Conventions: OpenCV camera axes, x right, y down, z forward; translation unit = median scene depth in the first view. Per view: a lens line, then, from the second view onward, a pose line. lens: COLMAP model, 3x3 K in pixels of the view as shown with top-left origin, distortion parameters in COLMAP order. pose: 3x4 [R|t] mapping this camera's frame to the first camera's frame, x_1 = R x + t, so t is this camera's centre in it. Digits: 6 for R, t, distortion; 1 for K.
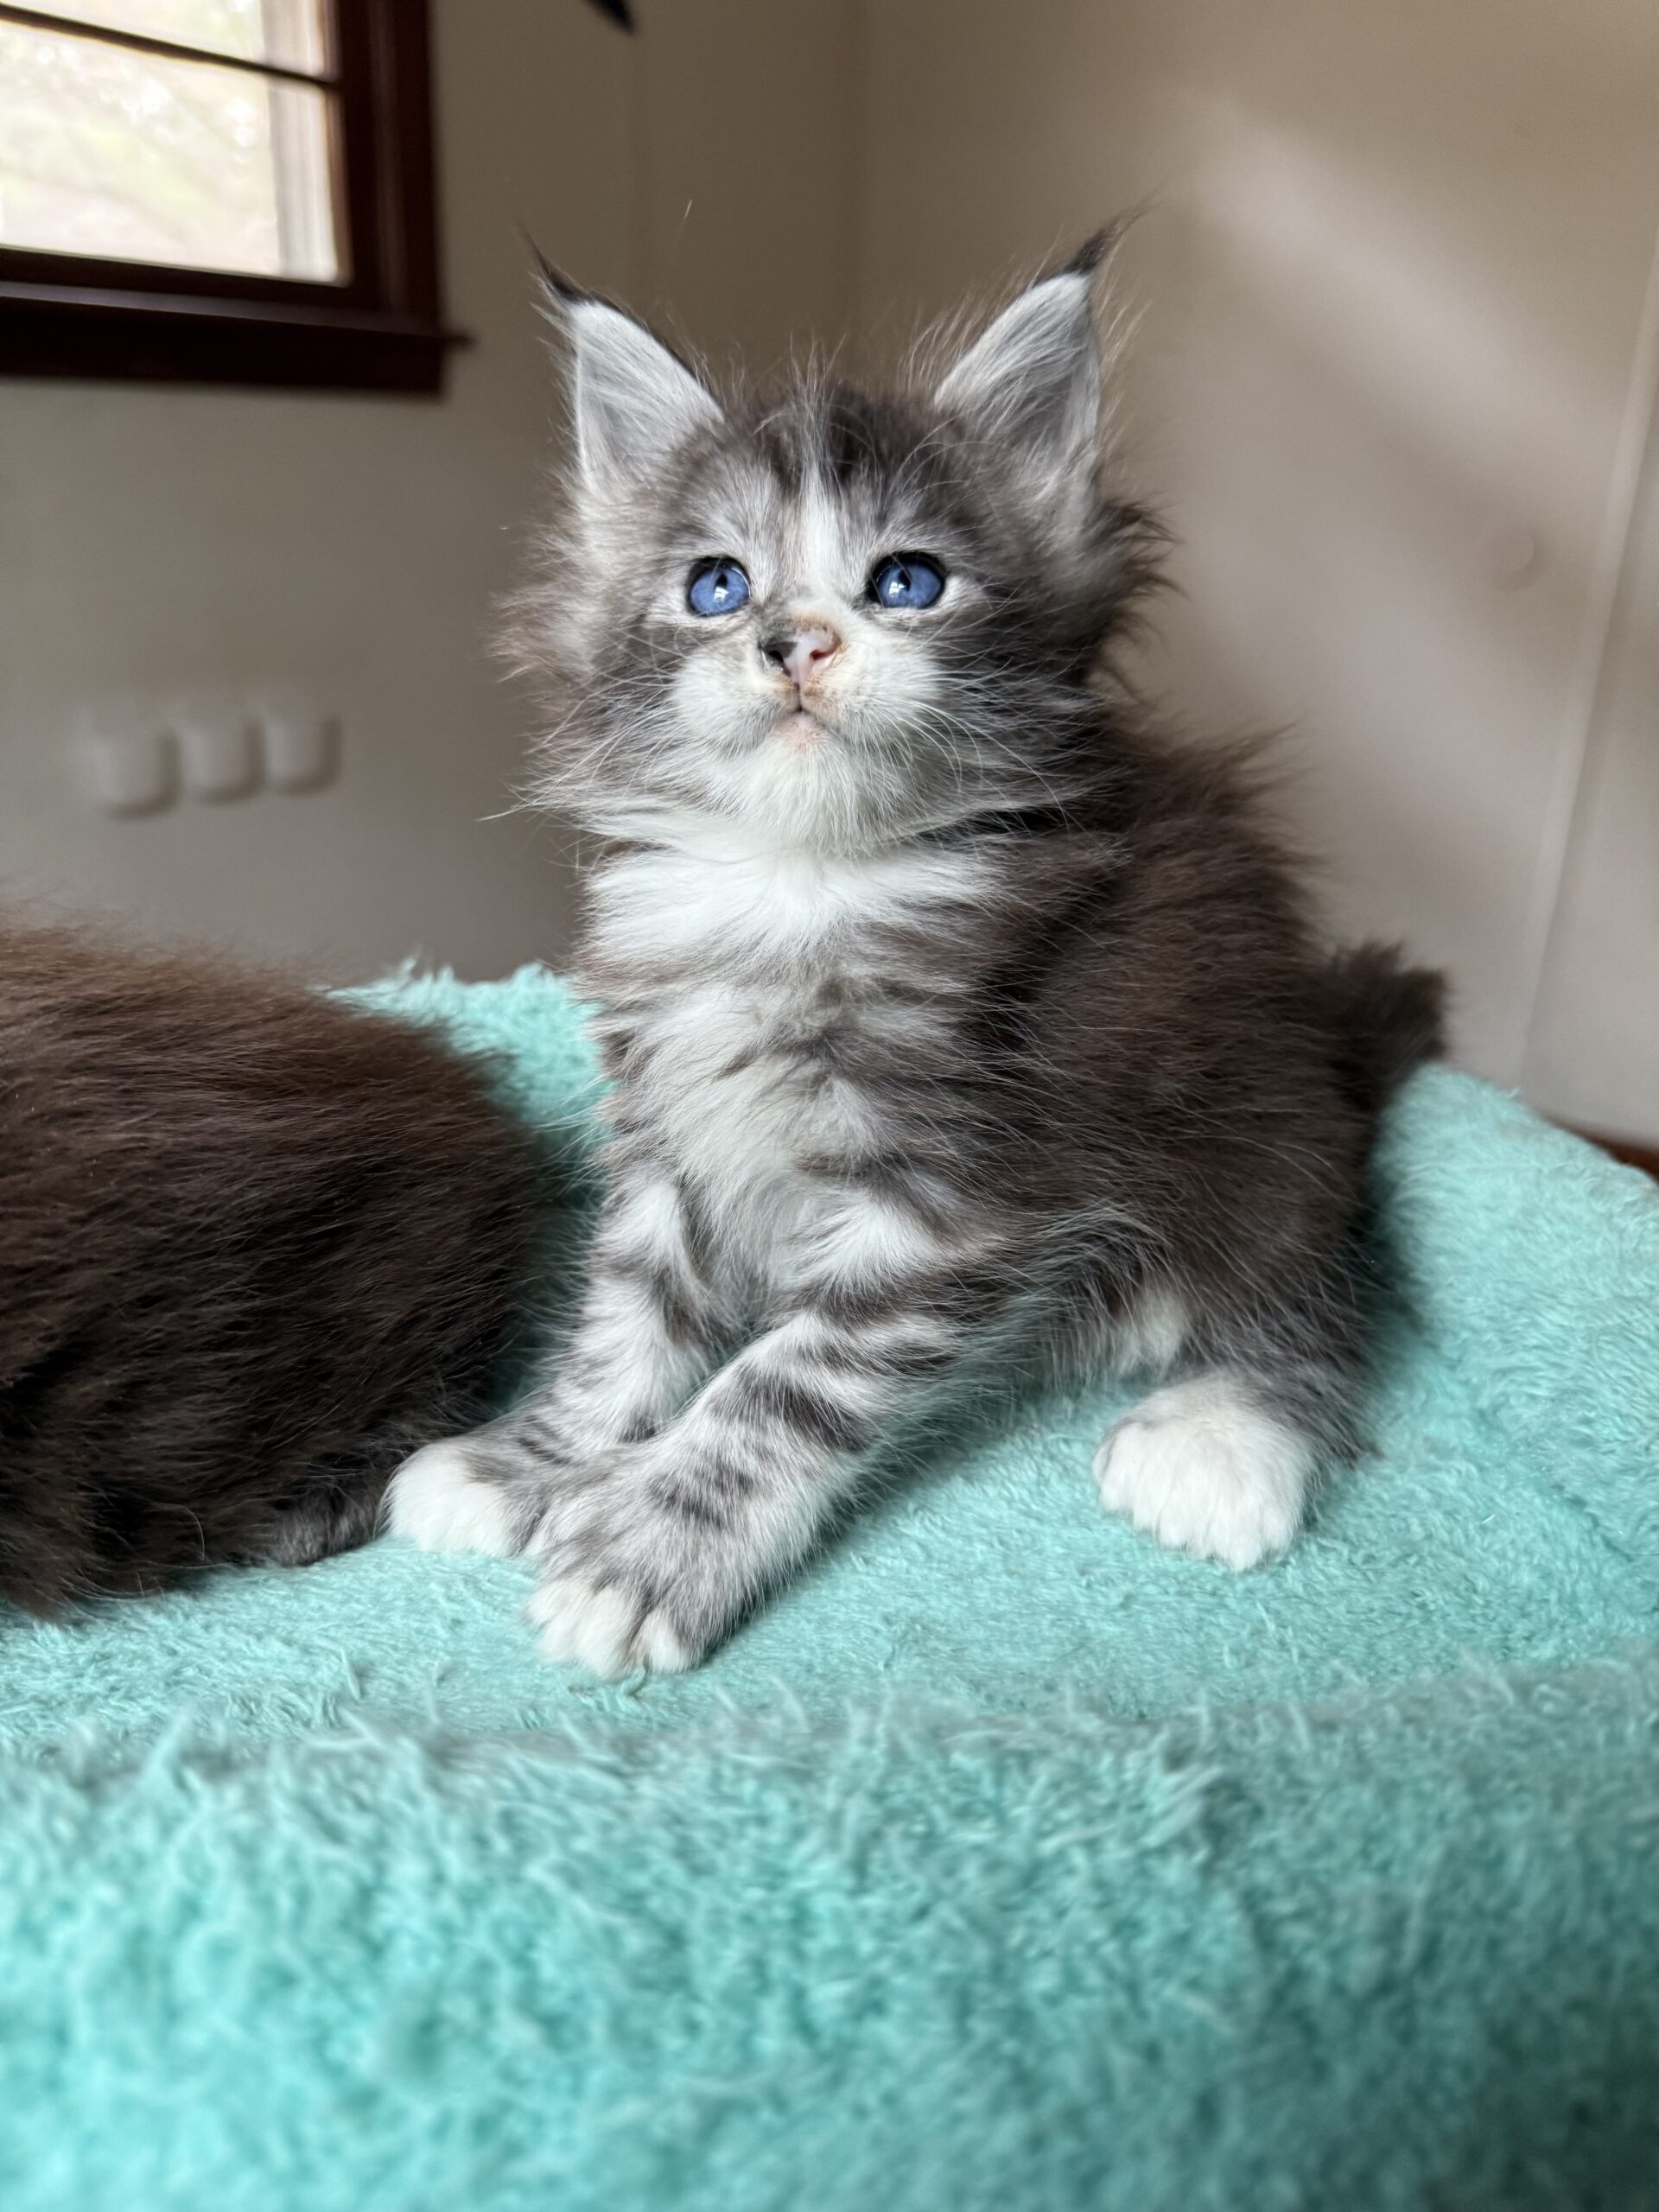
lens RADIAL K [[1559.1, 0, 829.5], [0, 1559.1, 1106.0], [0, 0, 1]] dist [-0.056589, 0.030094]
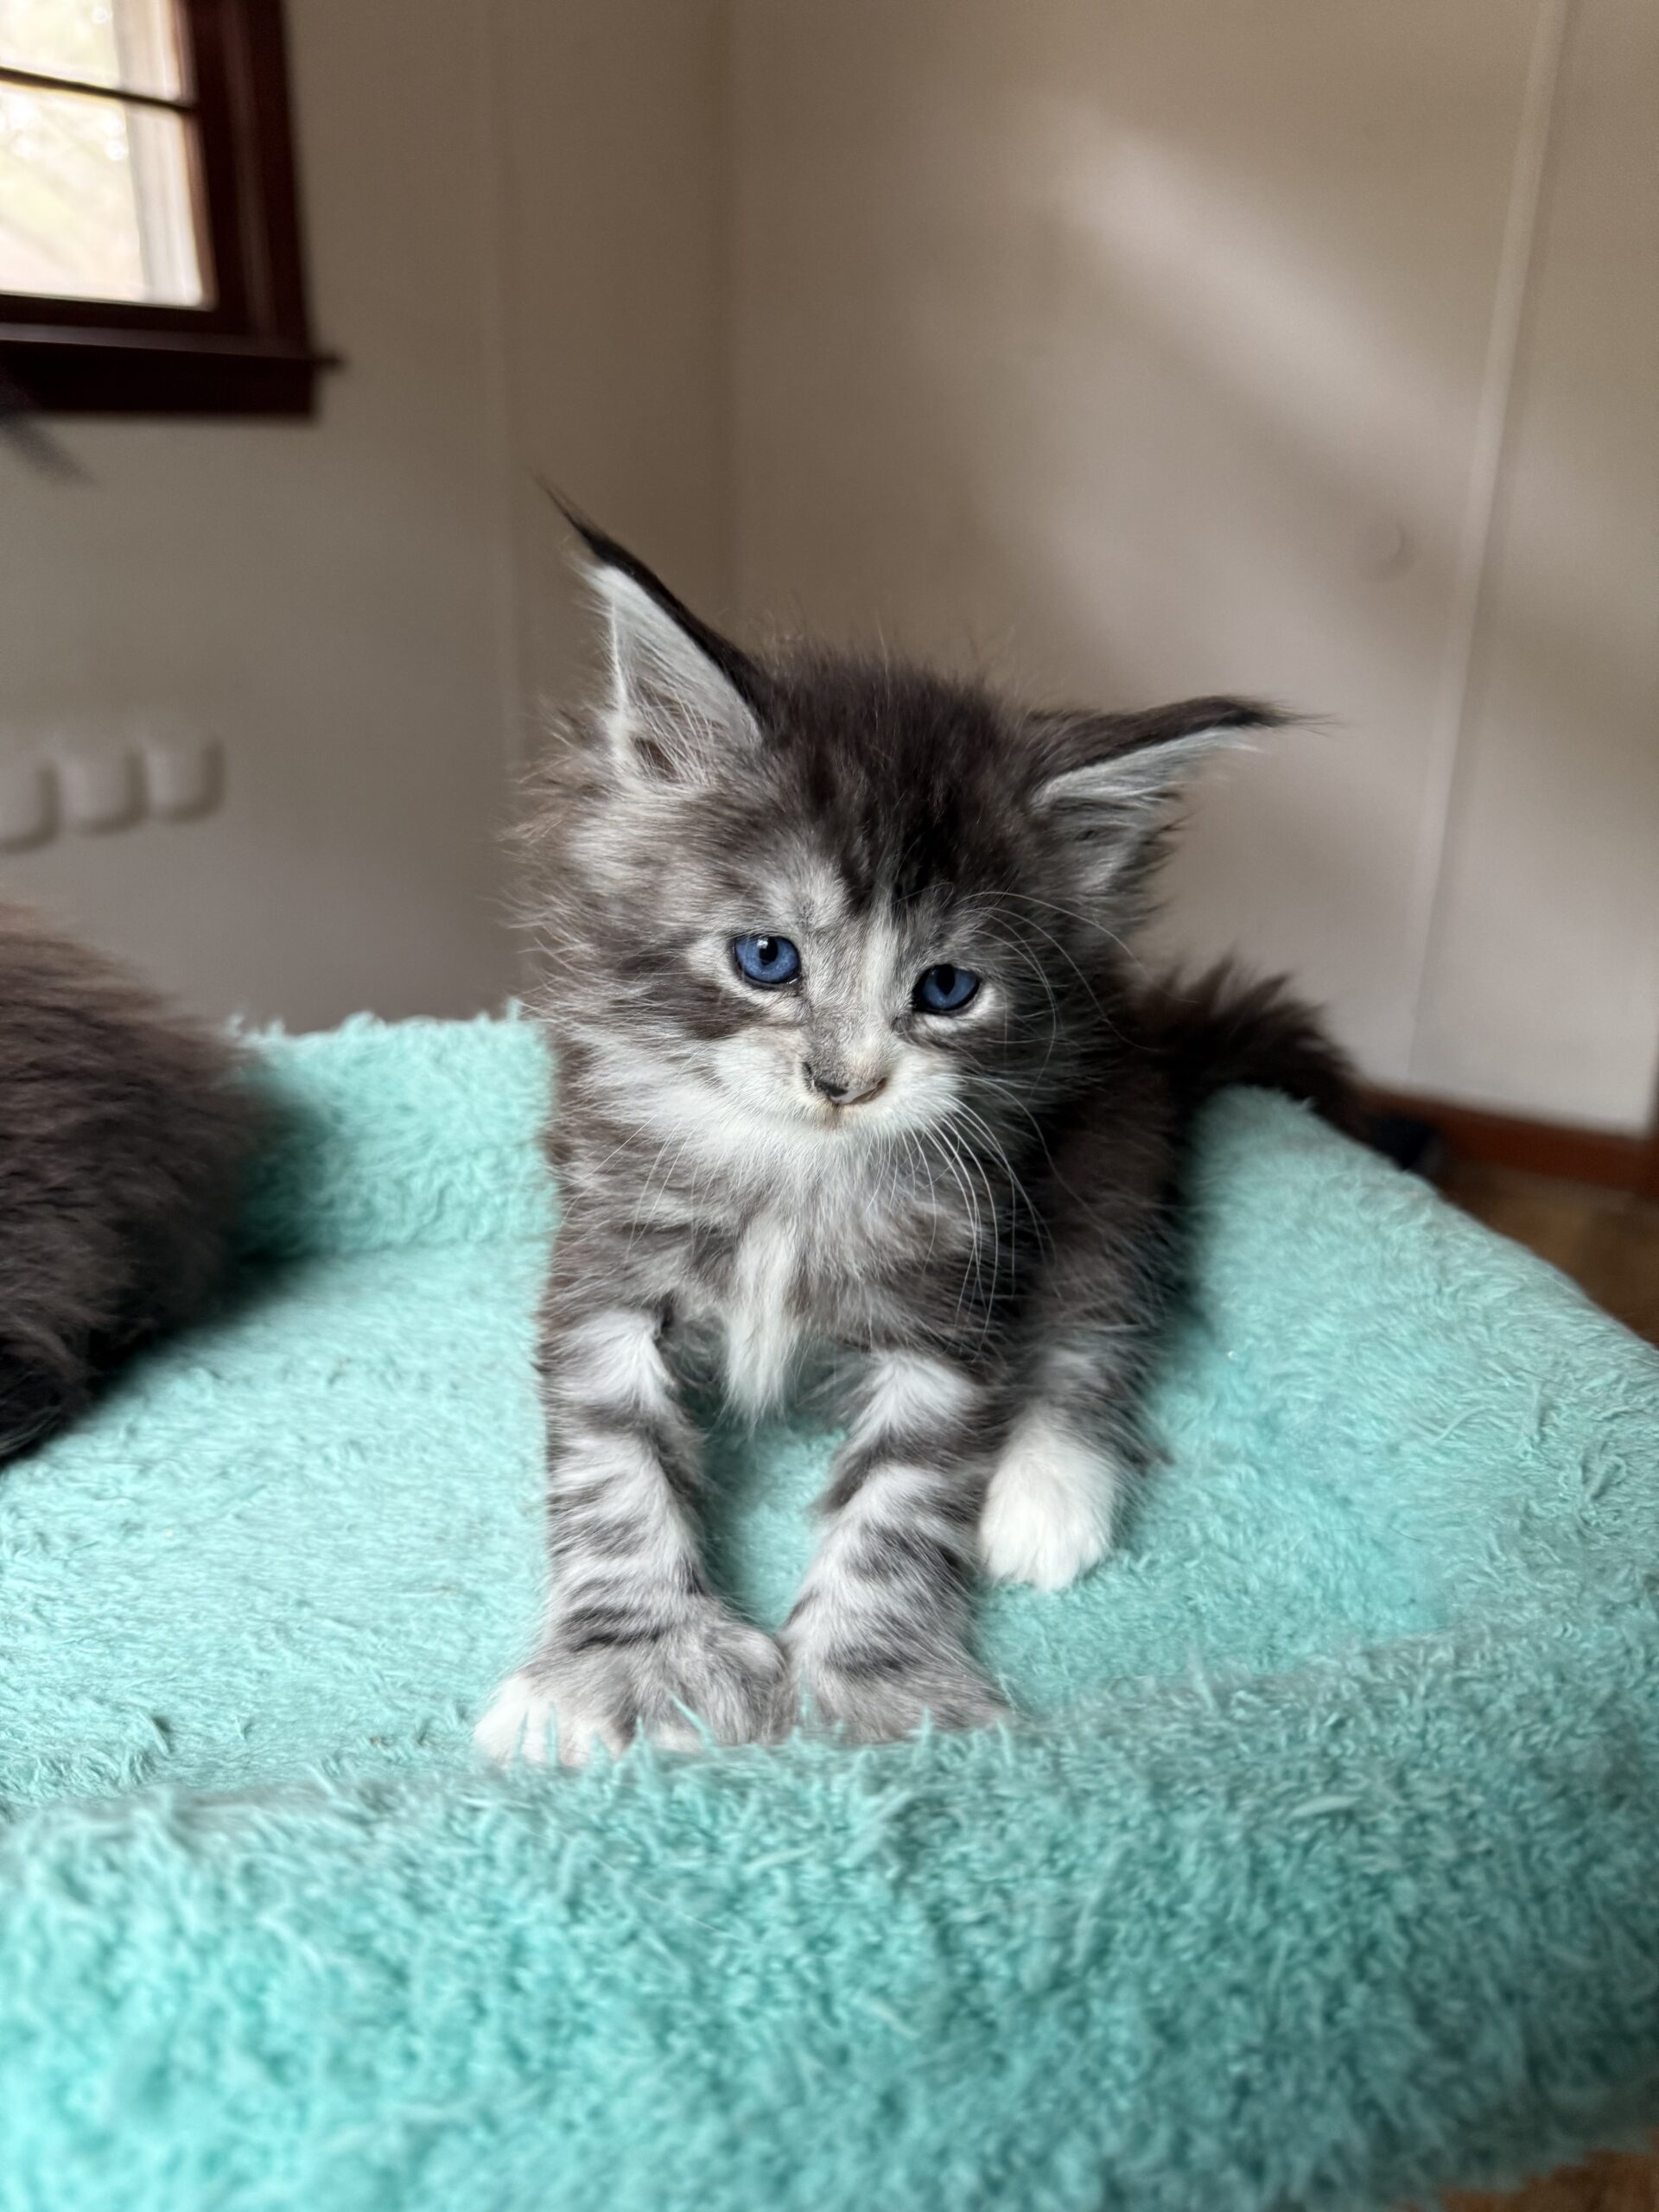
lens RADIAL K [[1563.1, 0, 806.7], [0, 1563.1, 1095.3], [0, 0, 1]] dist [-0.062802, 0.033694]
pose [[0.998408, -0.041404, 0.038317, 0.161274], [0.041634, 0.999119, -0.005230, -0.055148], [-0.038066, 0.006817, 0.999252, -0.085865]]
